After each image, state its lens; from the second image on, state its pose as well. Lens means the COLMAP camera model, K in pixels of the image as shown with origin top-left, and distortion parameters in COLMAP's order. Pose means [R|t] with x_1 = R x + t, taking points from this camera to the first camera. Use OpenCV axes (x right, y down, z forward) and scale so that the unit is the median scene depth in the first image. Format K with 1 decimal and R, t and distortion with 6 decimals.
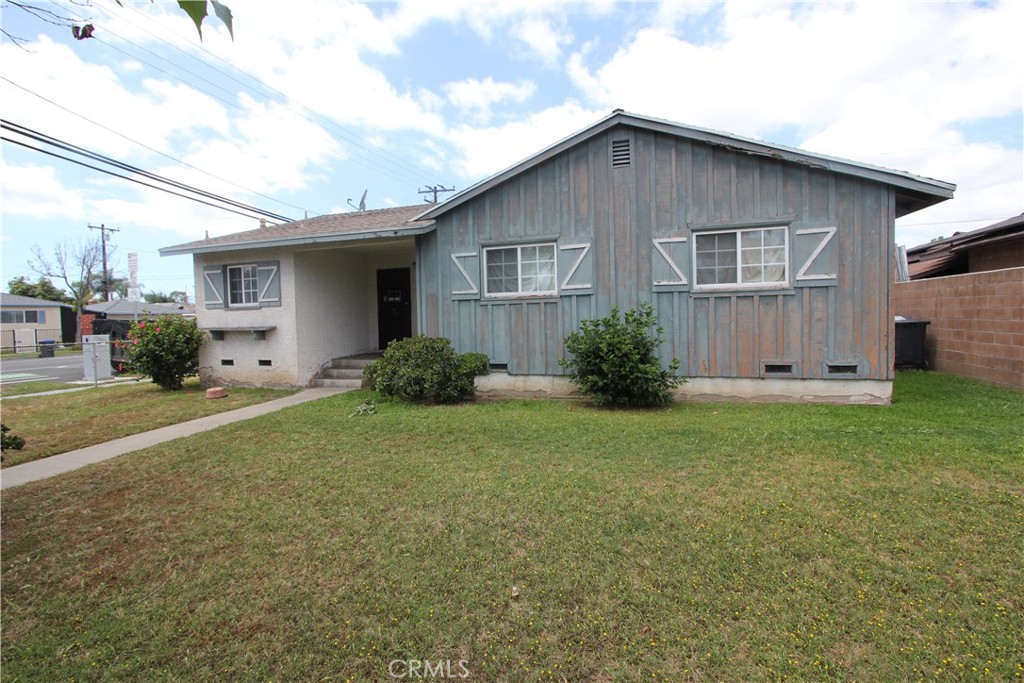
lens RADIAL K [[471.1, 0, 494.3], [0, 471.1, 336.6], [0, 0, 1]] dist [-0.018047, 0.001049]
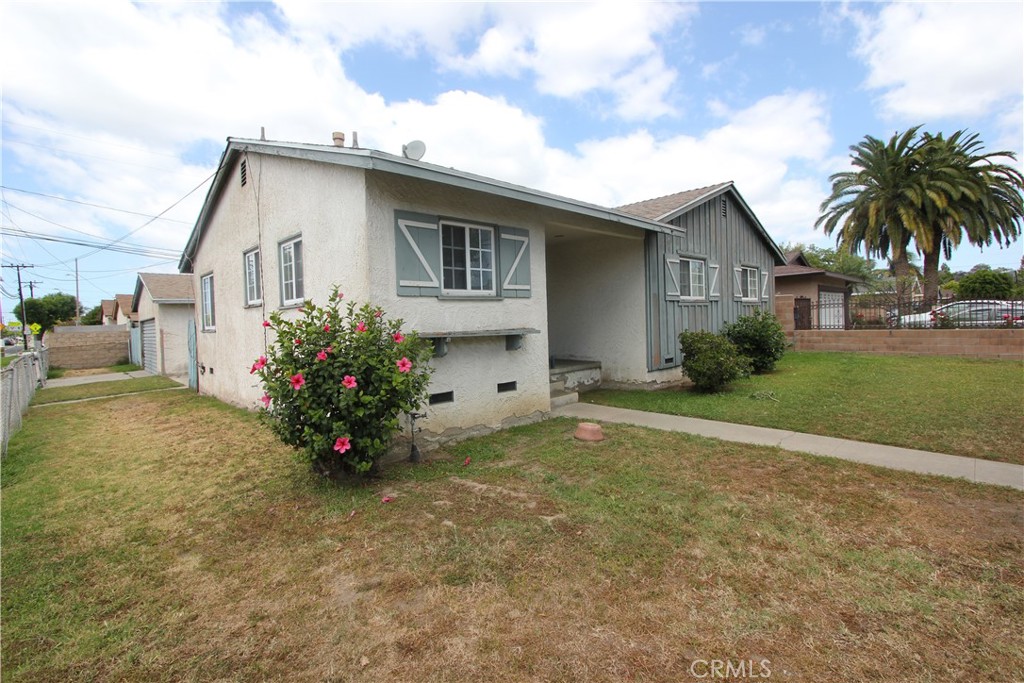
lens RADIAL K [[471.1, 0, 516.5], [0, 471.1, 330.4], [0, 0, 1]] dist [-0.018047, 0.001049]
pose [[0.450168, -0.010229, 0.892886, -1.275086], [0.059381, 0.998064, -0.018504, -0.008317], [-0.890967, 0.061350, 0.449903, 0.856477]]
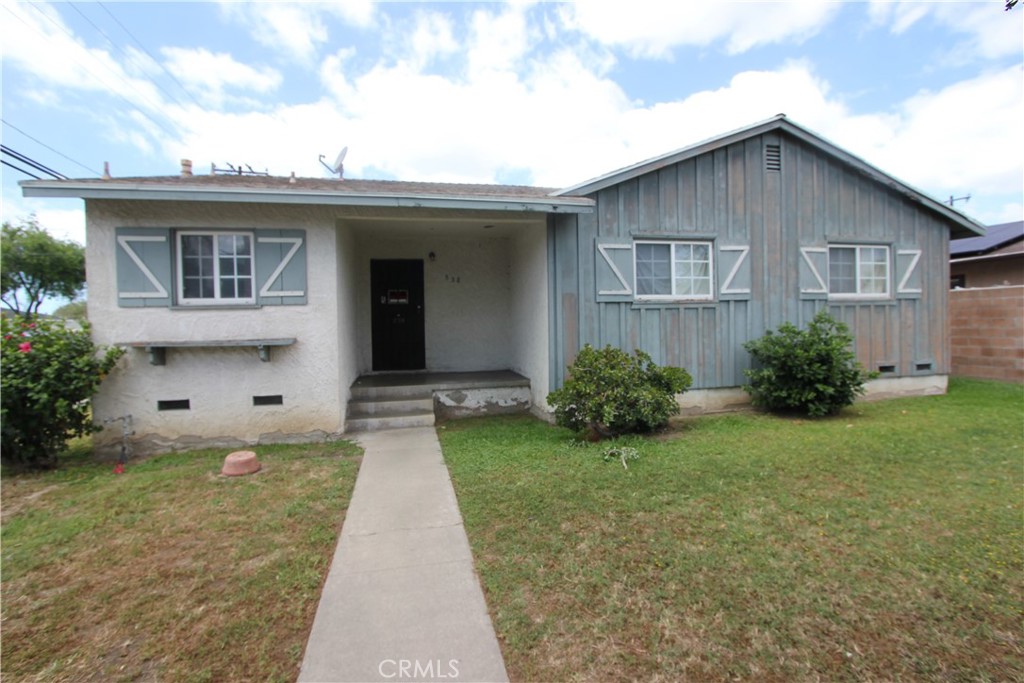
lens RADIAL K [[471.1, 0, 516.4], [0, 471.1, 334.0], [0, 0, 1]] dist [-0.018047, 0.001049]
pose [[0.858119, -0.005306, 0.513423, -0.638414], [0.021631, 0.999432, -0.025824, -0.006532], [-0.512994, 0.033266, 0.857747, 0.406401]]
